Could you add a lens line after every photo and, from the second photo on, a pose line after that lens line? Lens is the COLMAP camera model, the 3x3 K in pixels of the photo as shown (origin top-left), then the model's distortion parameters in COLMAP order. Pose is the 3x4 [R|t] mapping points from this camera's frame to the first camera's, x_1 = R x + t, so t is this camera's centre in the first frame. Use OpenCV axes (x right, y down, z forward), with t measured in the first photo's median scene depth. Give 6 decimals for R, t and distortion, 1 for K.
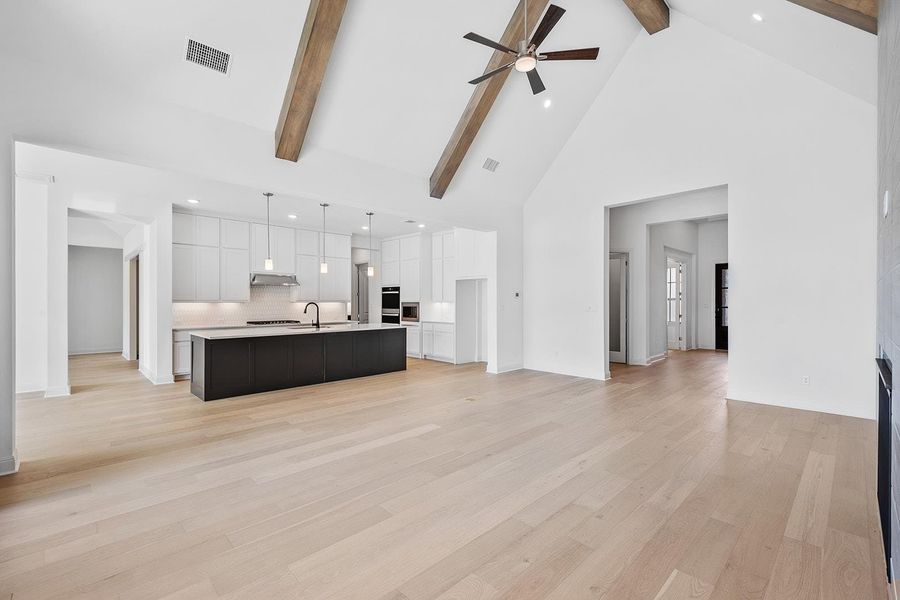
lens RADIAL K [[394.3, 0, 451.1], [0, 394.3, 300.6], [0, 0, 1]] dist [-0.002061, -0.000211]
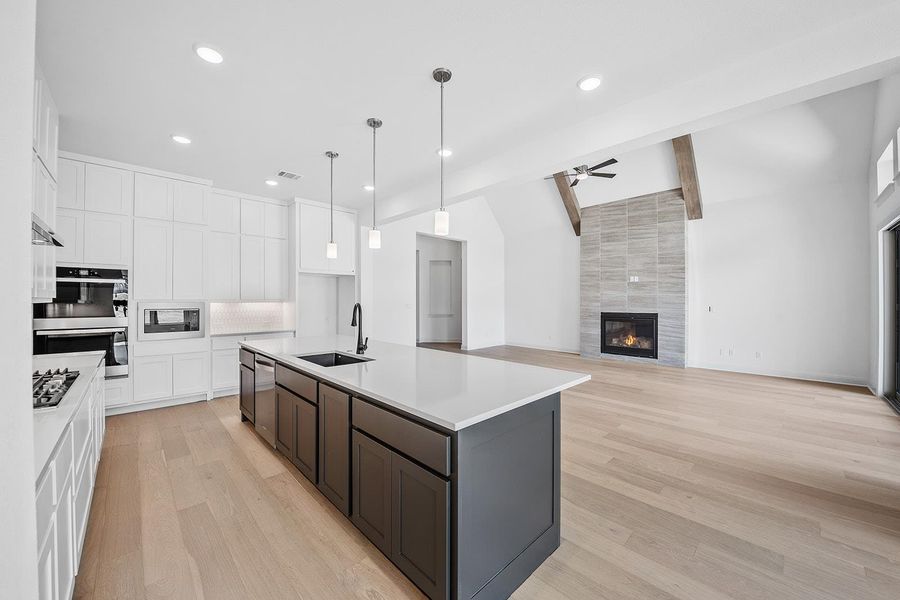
lens RADIAL K [[337.0, 0, 449.5], [0, 337.0, 298.3], [0, 0, 1]] dist [-0.001878, -0.000276]
pose [[0.007476, -0.004796, 0.999961, -1.331669], [-0.007662, 0.999959, 0.004854, -0.014181], [-0.999943, -0.007698, 0.007439, 1.505343]]
